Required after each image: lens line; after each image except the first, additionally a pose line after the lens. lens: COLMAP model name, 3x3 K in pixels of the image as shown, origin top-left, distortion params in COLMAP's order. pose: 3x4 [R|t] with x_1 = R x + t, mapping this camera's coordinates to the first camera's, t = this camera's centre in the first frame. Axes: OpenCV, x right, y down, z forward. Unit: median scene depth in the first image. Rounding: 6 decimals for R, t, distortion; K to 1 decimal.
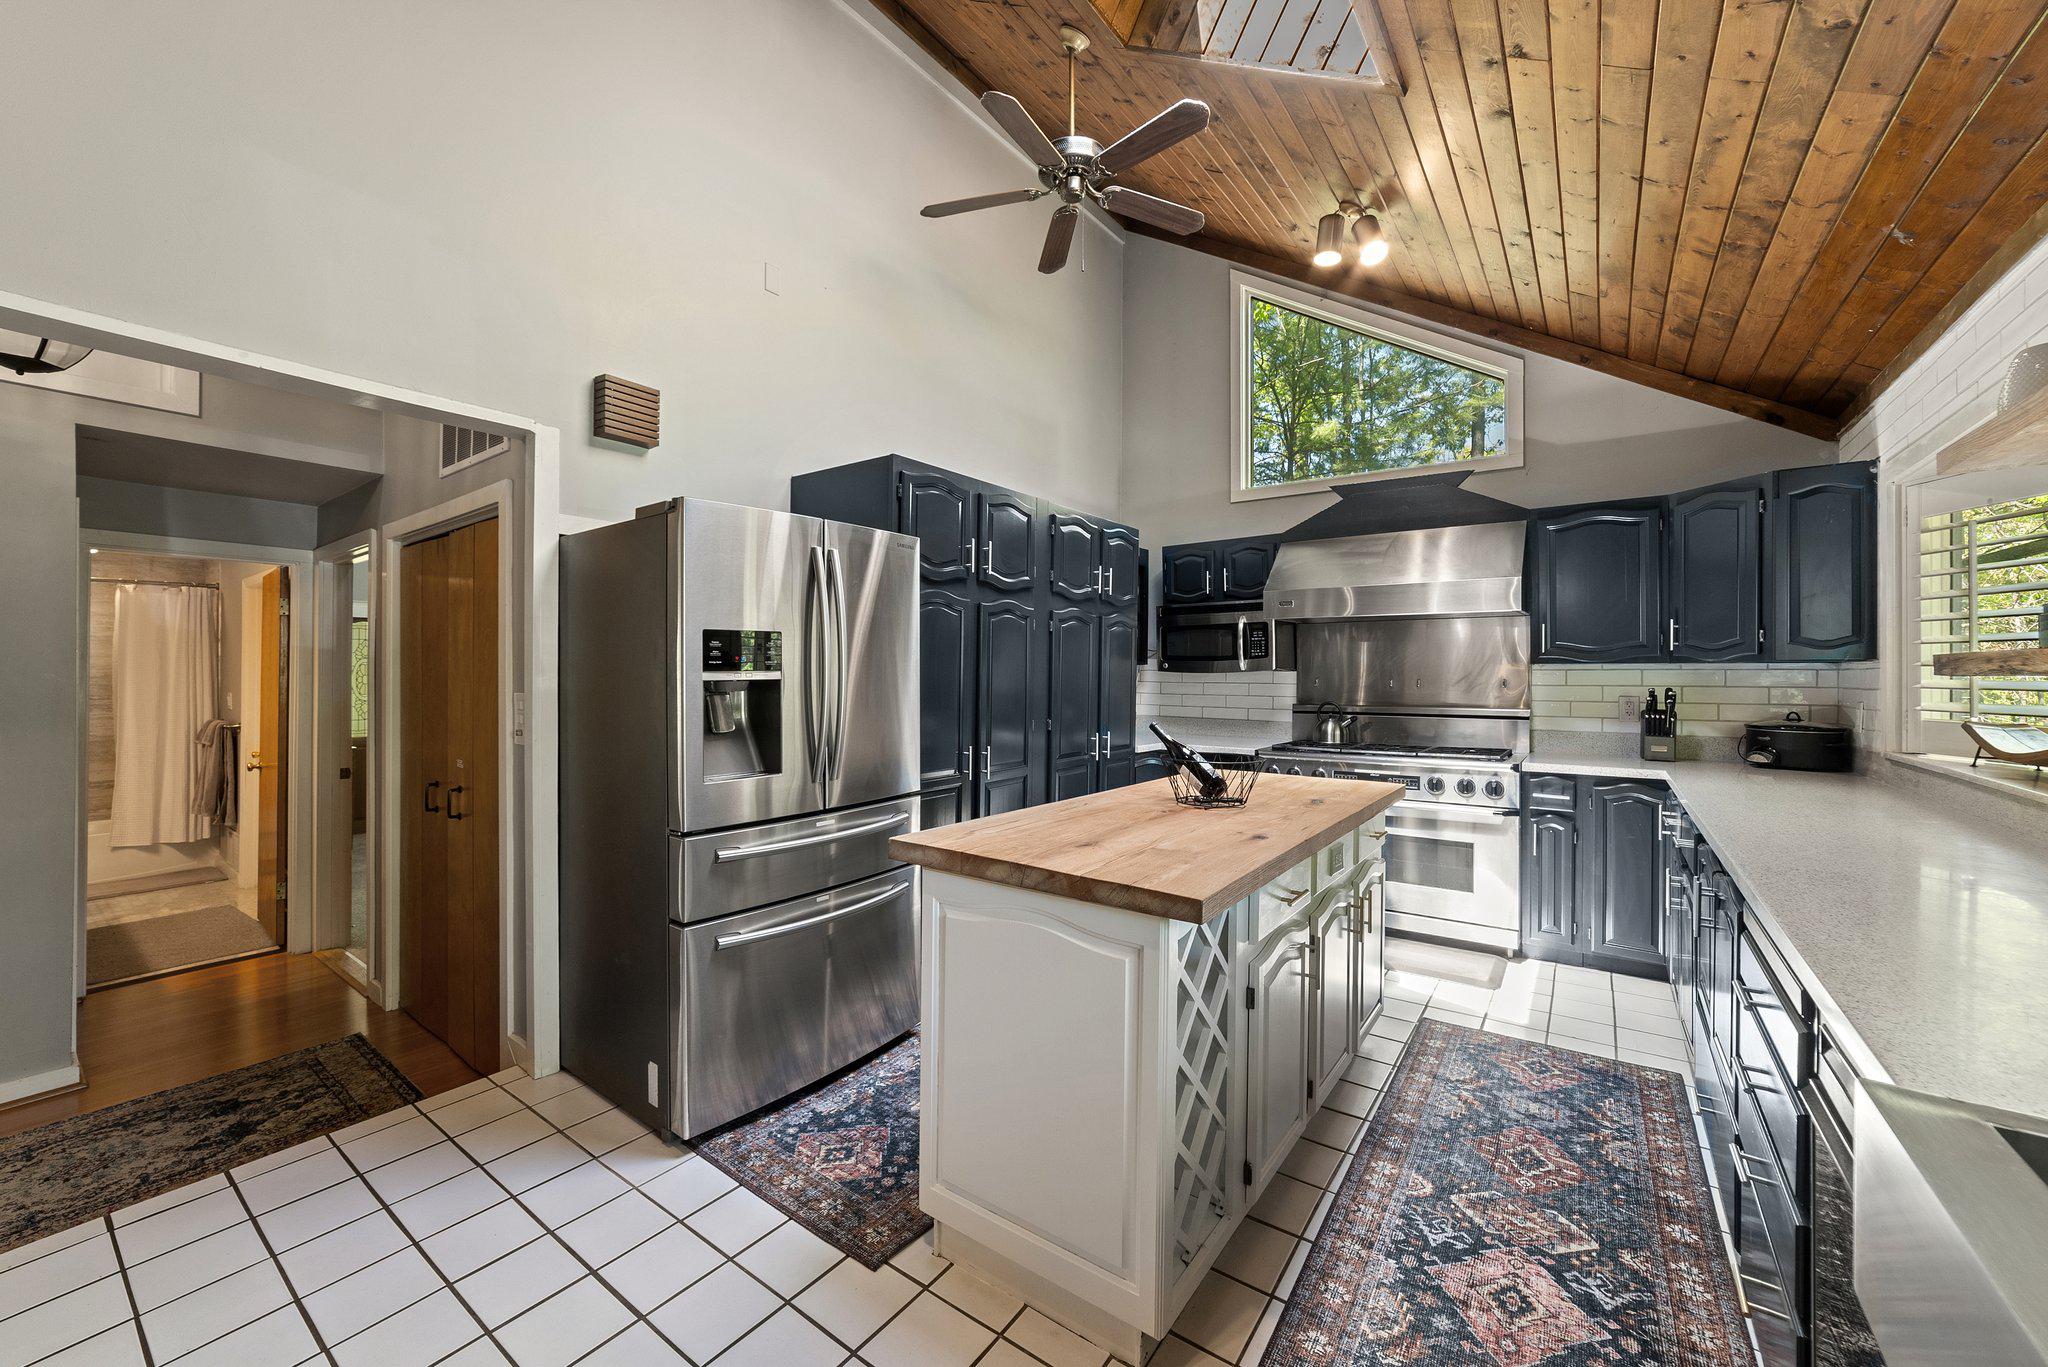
lens RADIAL K [[798.0, 0, 1038.5], [0, 798.0, 671.8], [0, 0, 1]] dist [-0.003818, 0.001702]
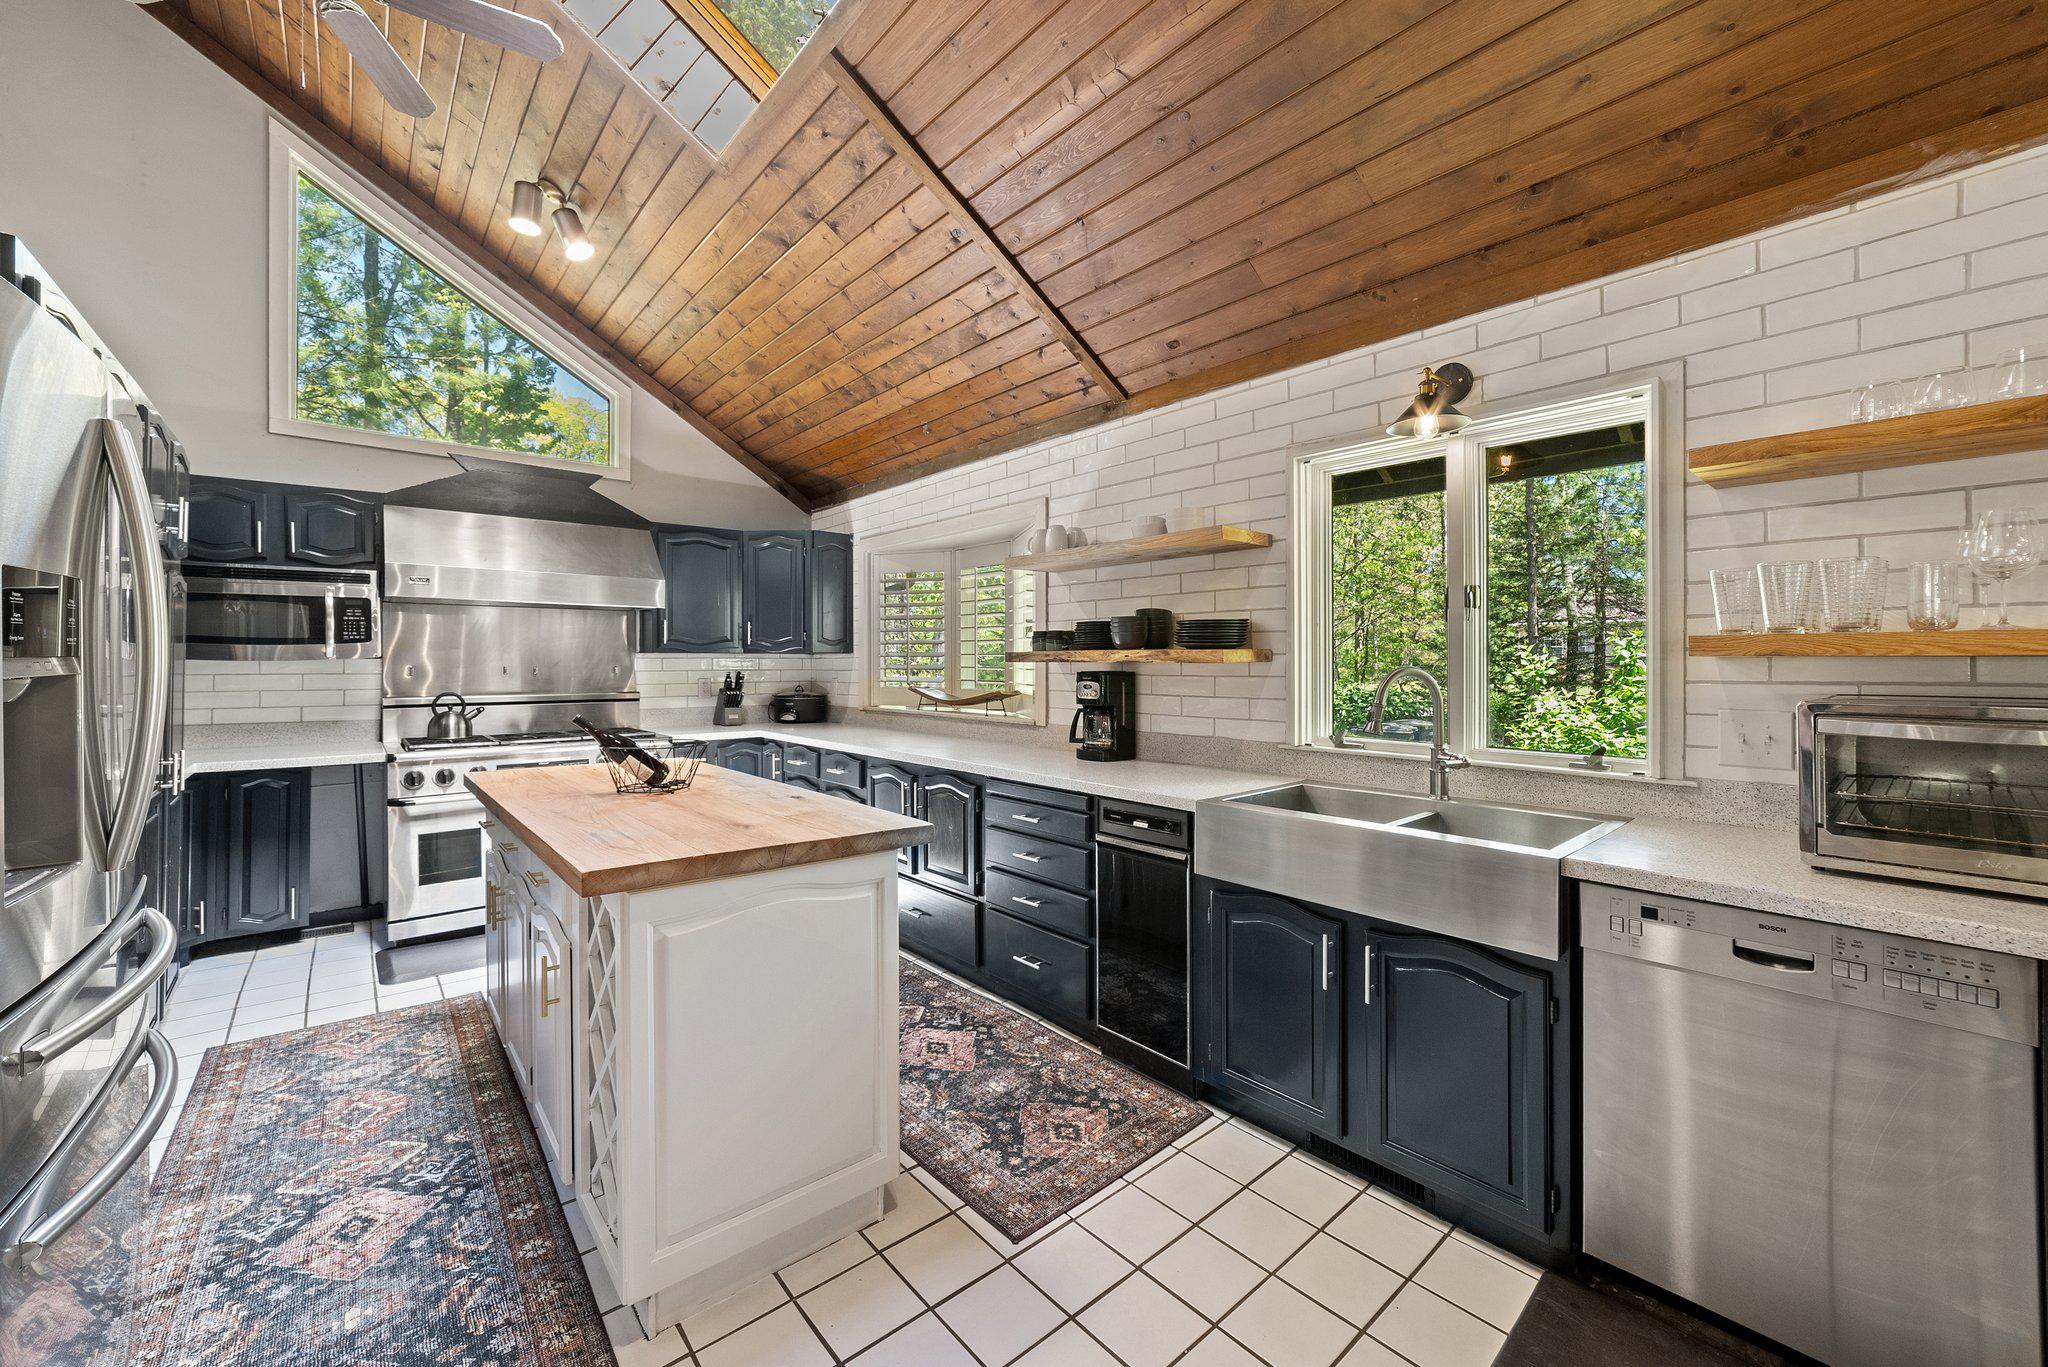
lens RADIAL K [[798.0, 0, 1018.2], [0, 798.0, 655.7], [0, 0, 1]] dist [-0.003818, 0.001702]
pose [[0.247068, 0.005272, 0.968984, -0.406553], [-0.000678, 0.999986, -0.005267, -0.000026], [-0.968998, 0.000644, 0.247068, 0.189311]]
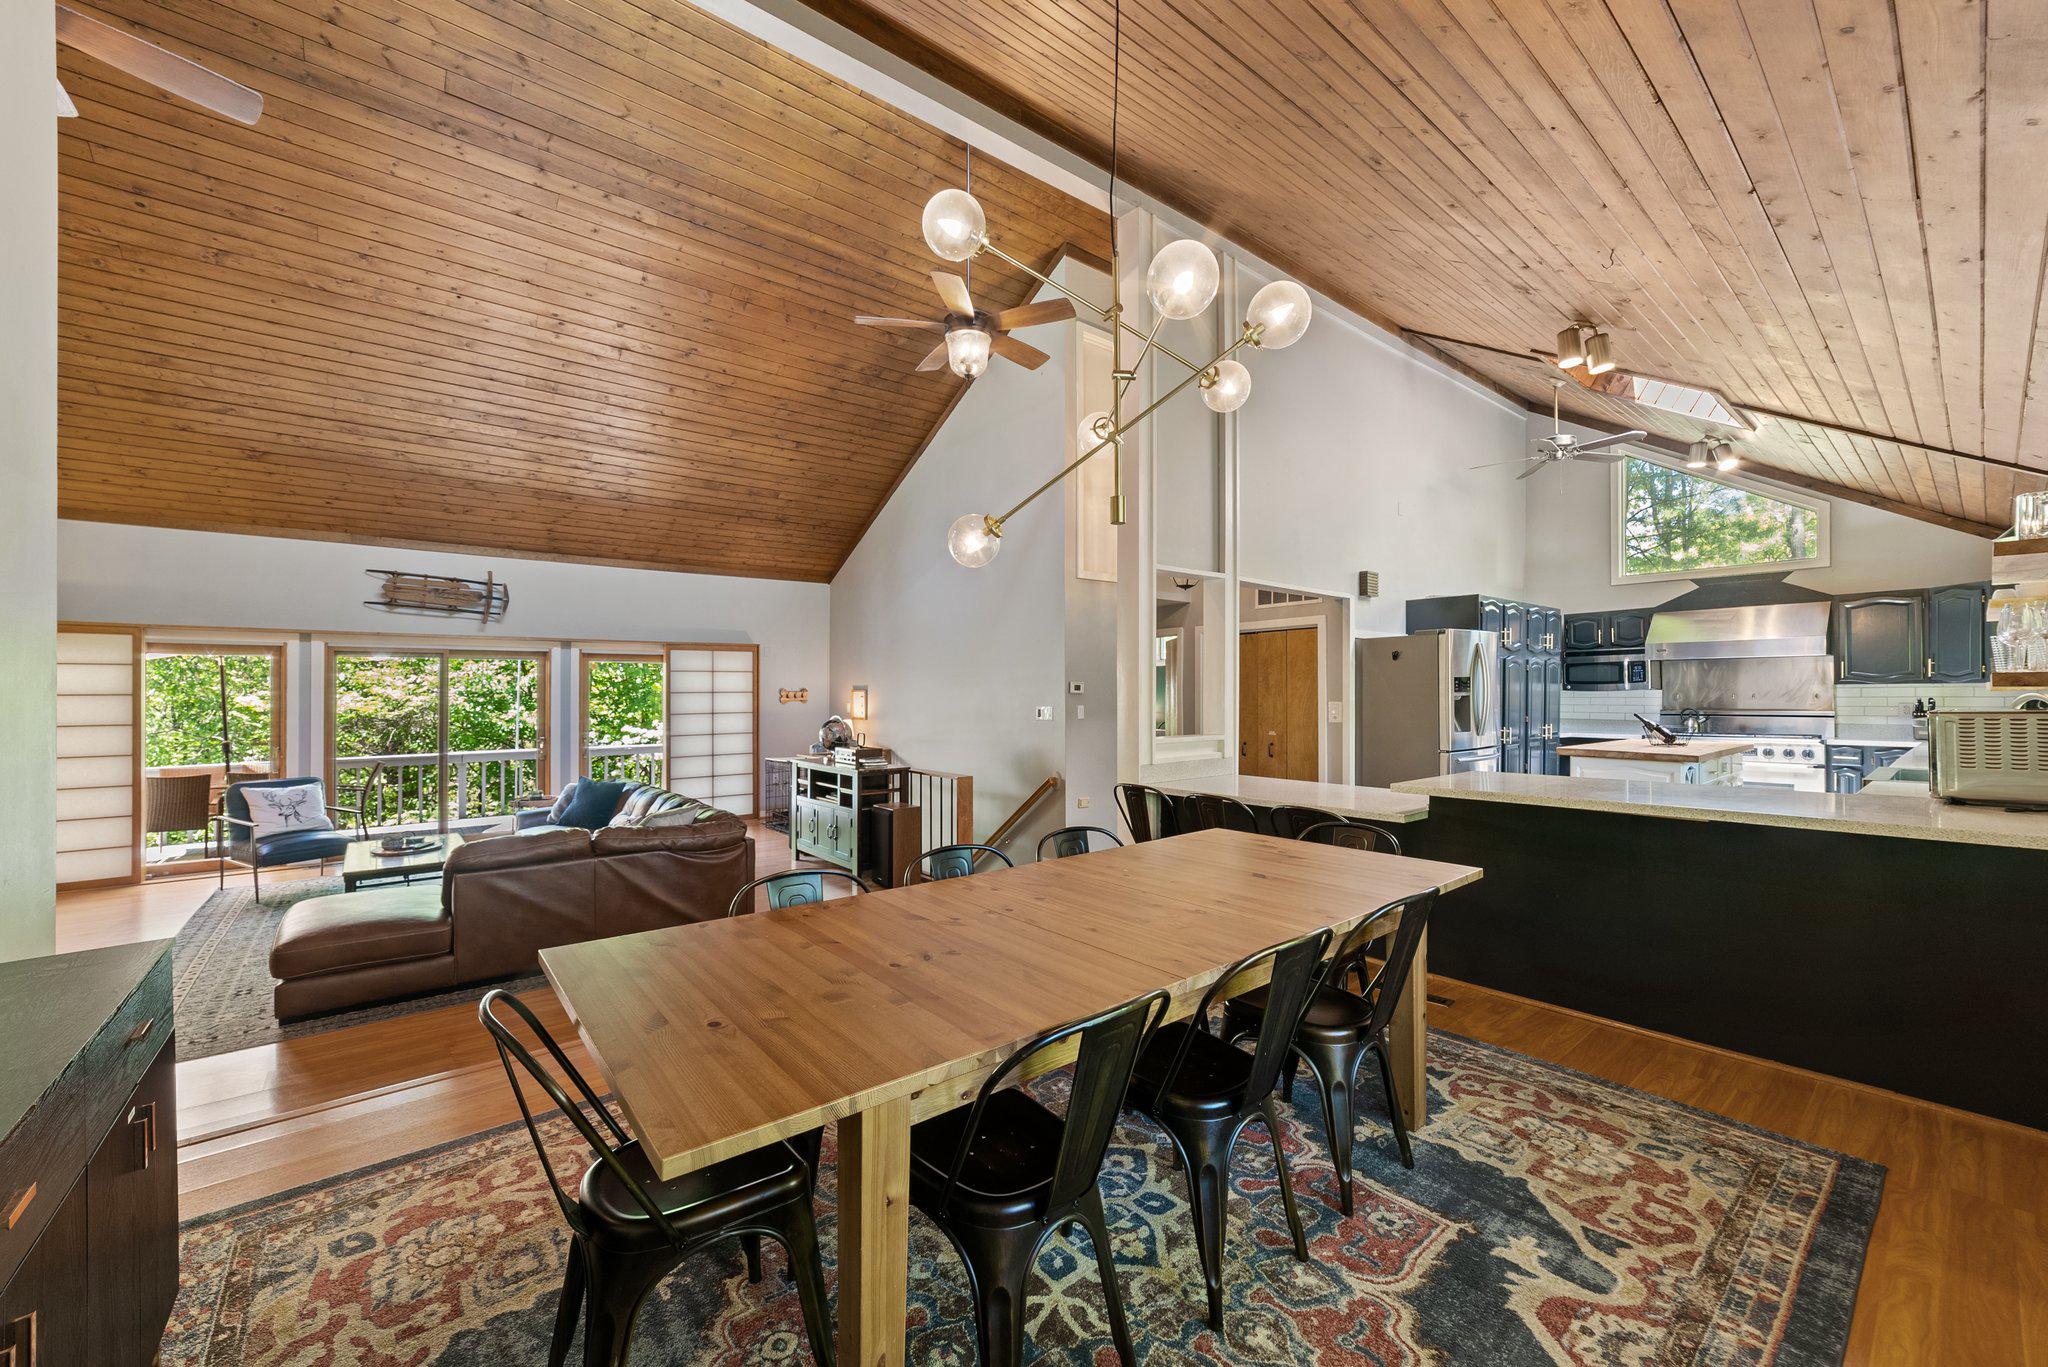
lens RADIAL K [[798.0, 0, 1027.9], [0, 798.0, 695.2], [0, 0, 1]] dist [-0.003818, 0.001702]
pose [[0.964631, -0.004227, -0.263571, -0.635877], [0.004623, 0.999989, 0.000882, 0.003942], [0.263565, -0.002069, 0.964640, -1.167238]]
